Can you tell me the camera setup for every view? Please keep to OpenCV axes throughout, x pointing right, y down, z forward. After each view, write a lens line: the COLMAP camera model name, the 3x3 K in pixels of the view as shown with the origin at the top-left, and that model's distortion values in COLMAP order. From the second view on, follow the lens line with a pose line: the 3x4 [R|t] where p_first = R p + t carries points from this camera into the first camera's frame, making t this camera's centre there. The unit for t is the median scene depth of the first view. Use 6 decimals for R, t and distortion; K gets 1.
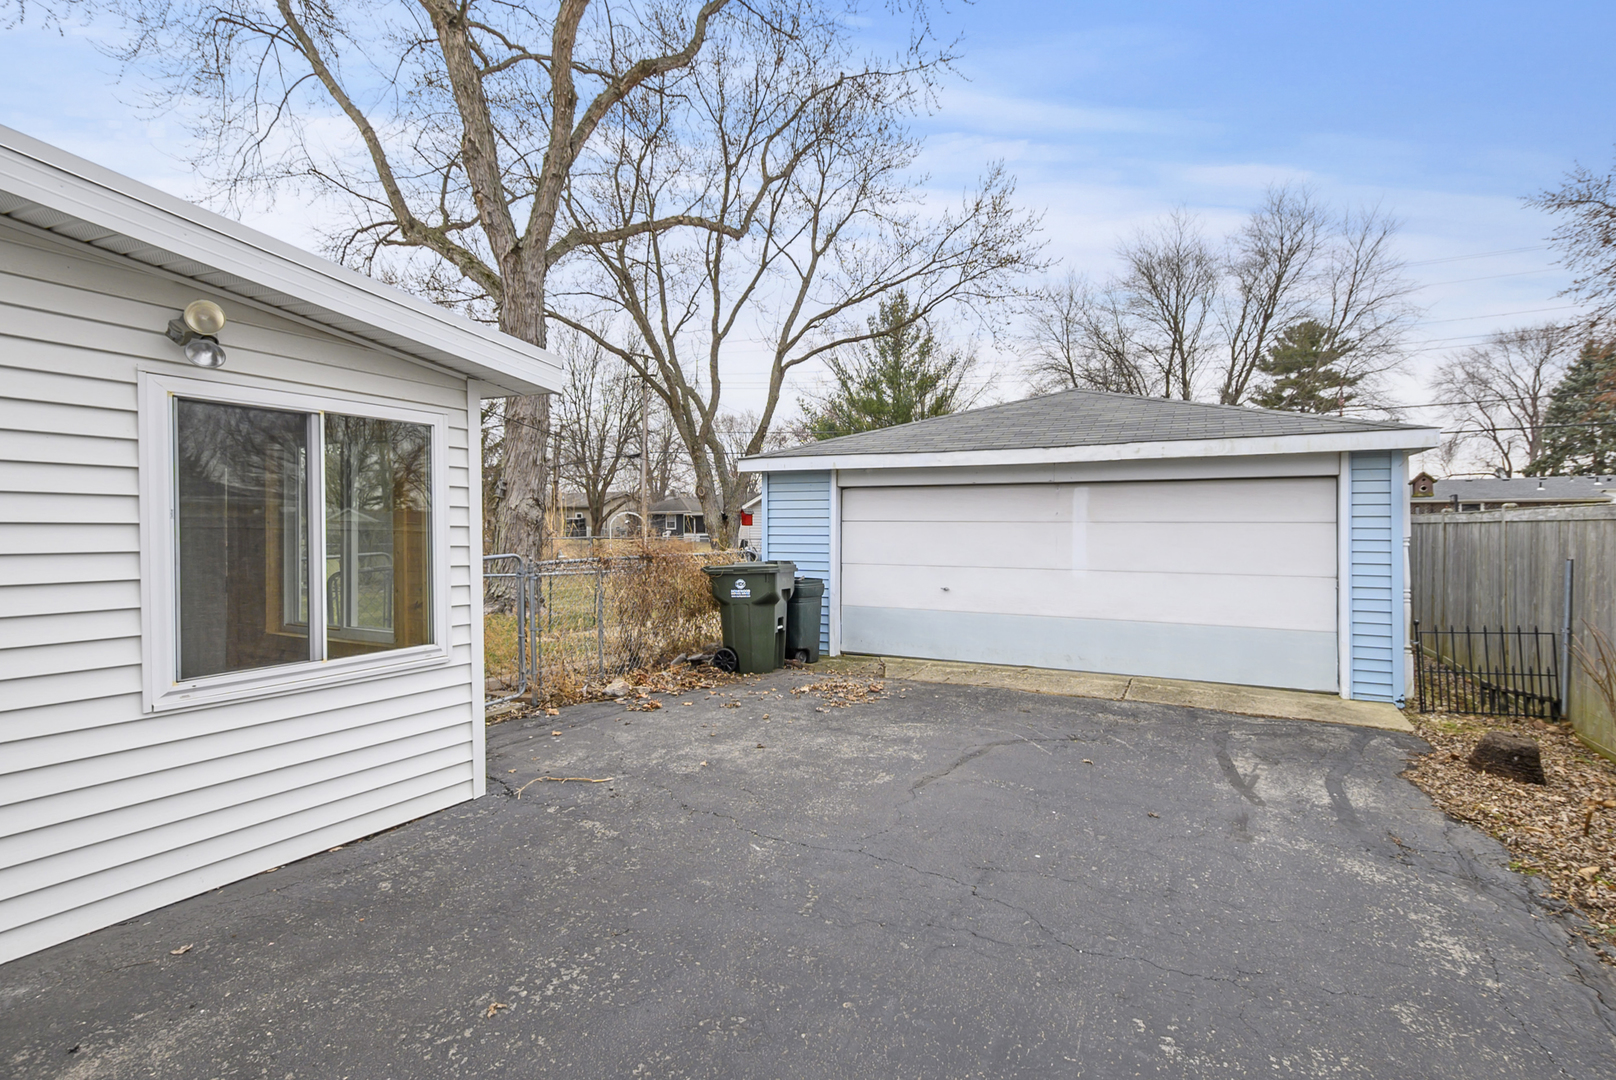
lens RADIAL K [[765.6, 0, 812.3], [0, 765.6, 525.1], [0, 0, 1]] dist [-0.000268, 0.000245]
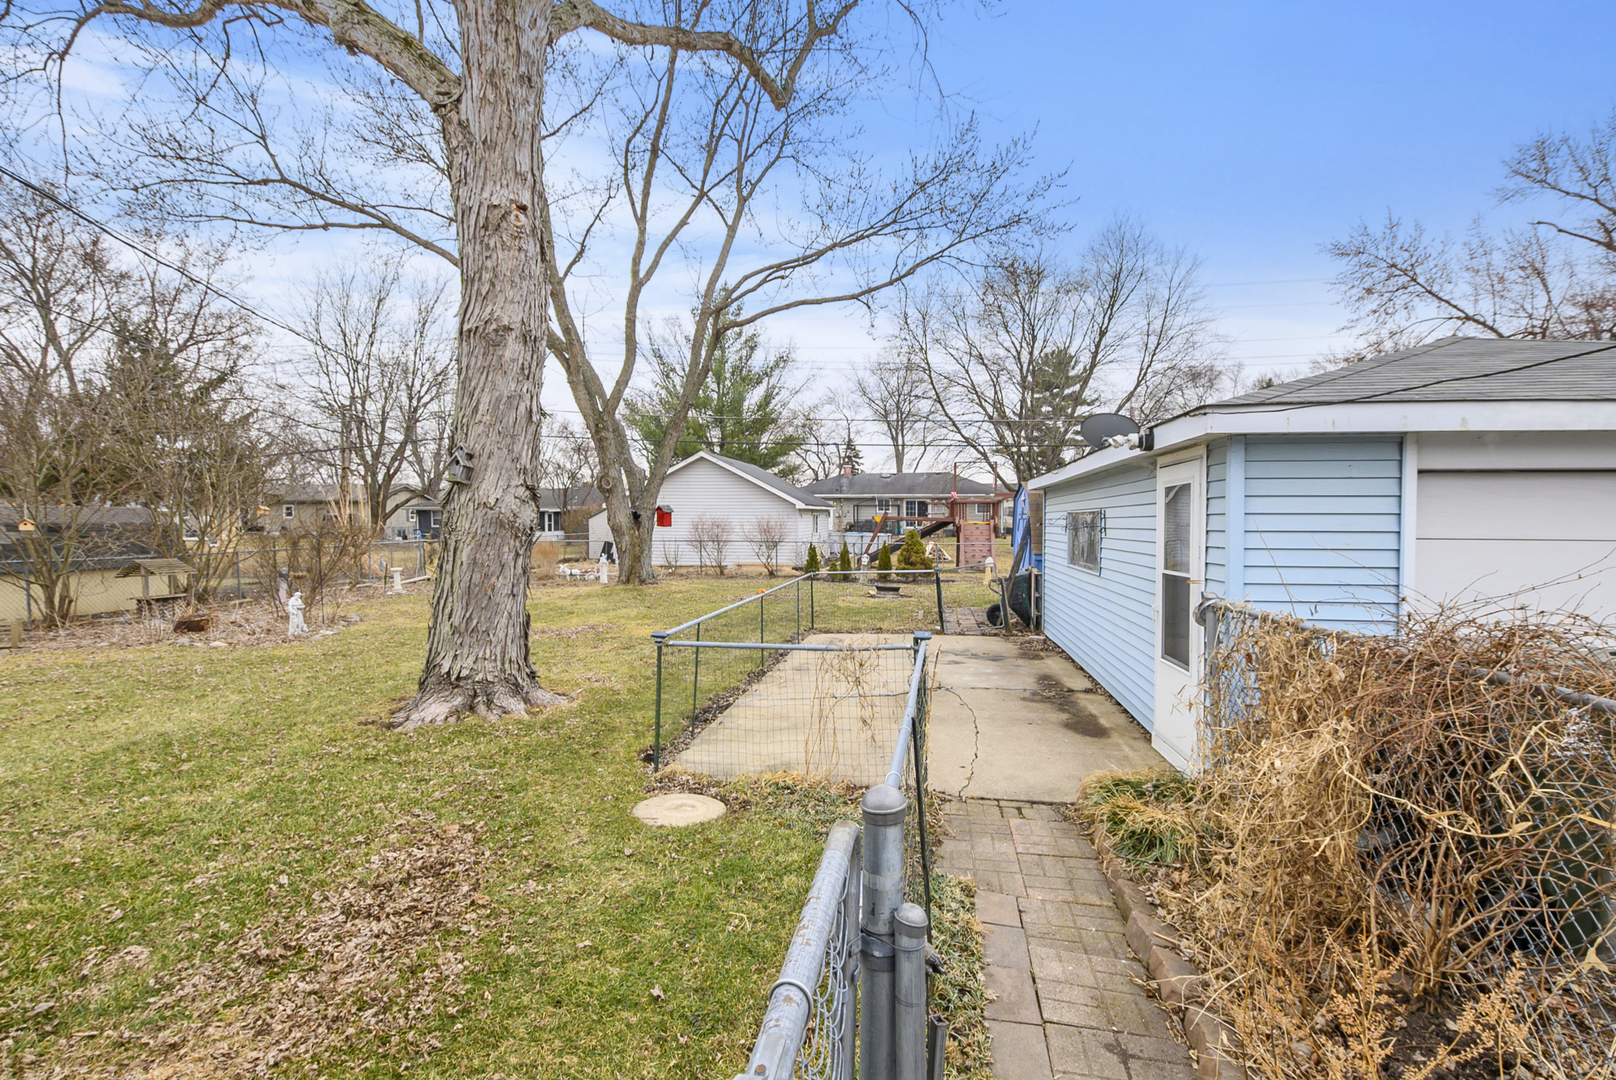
lens RADIAL K [[696.3, 0, 808.0], [0, 696.3, 540.0], [0, 0, 1]] dist [0.001359, 0.000329]
pose [[0.946802, -0.009141, 0.321688, -0.175820], [-0.000065, 0.999591, 0.028596, -0.006009], [-0.321818, -0.027096, 0.946414, 0.255474]]
